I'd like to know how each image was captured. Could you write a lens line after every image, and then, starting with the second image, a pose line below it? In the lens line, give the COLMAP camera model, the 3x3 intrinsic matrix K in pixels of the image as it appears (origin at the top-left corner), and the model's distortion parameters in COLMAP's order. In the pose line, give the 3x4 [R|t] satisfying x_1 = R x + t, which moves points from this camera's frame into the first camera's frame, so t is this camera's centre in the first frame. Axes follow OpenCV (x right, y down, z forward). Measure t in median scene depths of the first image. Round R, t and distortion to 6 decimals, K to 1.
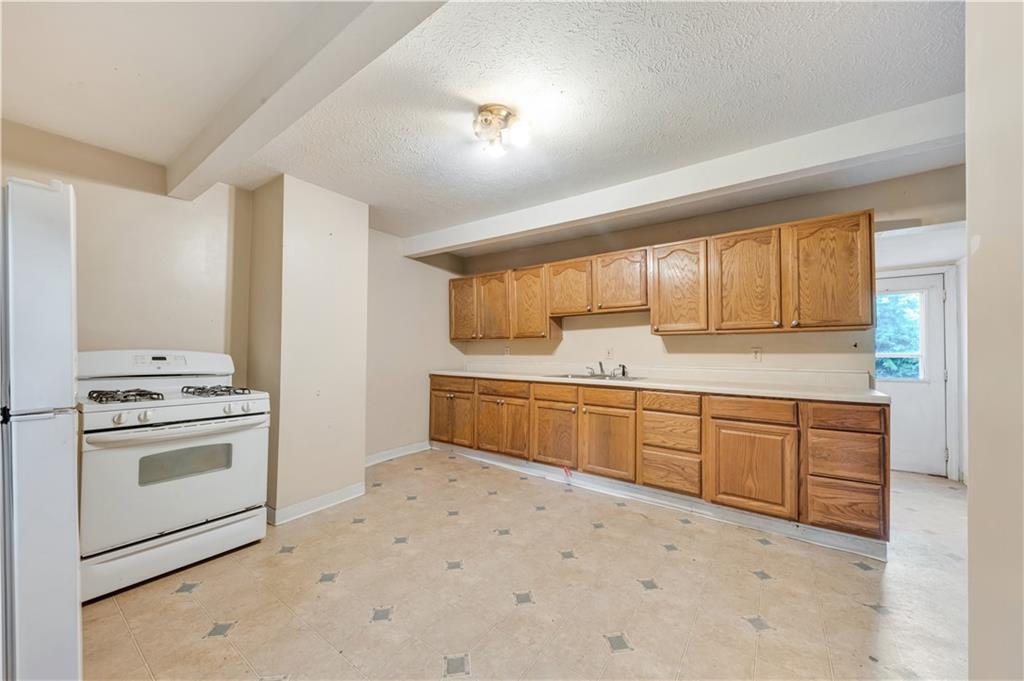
lens RADIAL K [[362.5, 0, 515.5], [0, 362.5, 349.7], [0, 0, 1]] dist [0.007063, -0.000201]
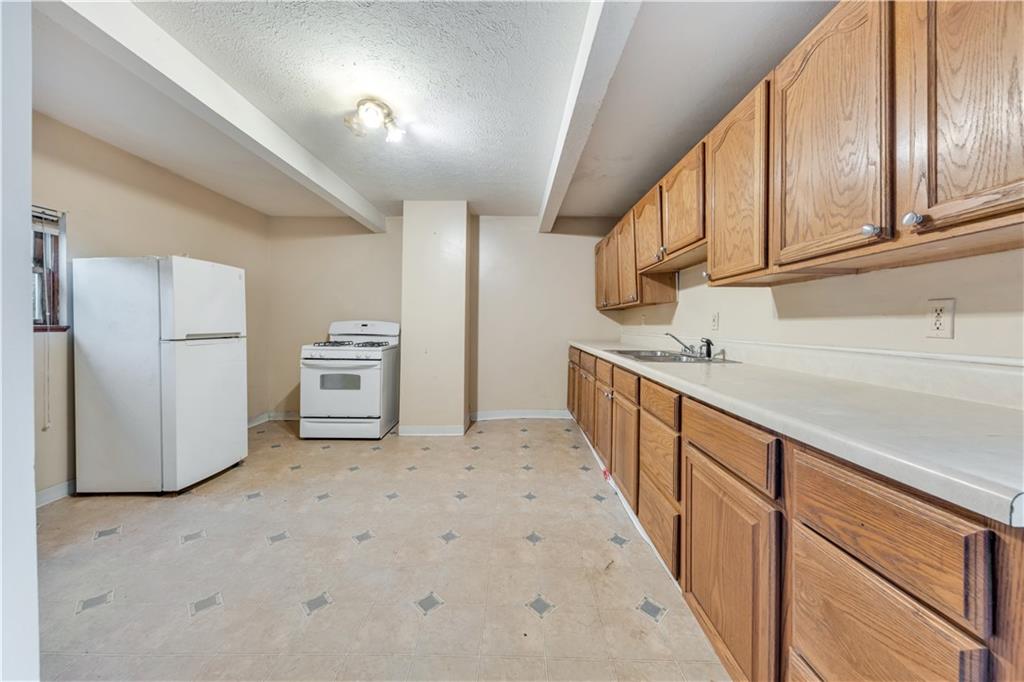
lens RADIAL K [[362.5, 0, 522.5], [0, 362.5, 329.5], [0, 0, 1]] dist [0.007063, -0.000201]
pose [[0.584989, 0.007125, -0.811010, 0.843393], [0.003817, 0.999926, 0.011538, 0.022784], [0.811033, -0.009845, 0.584918, 0.519864]]
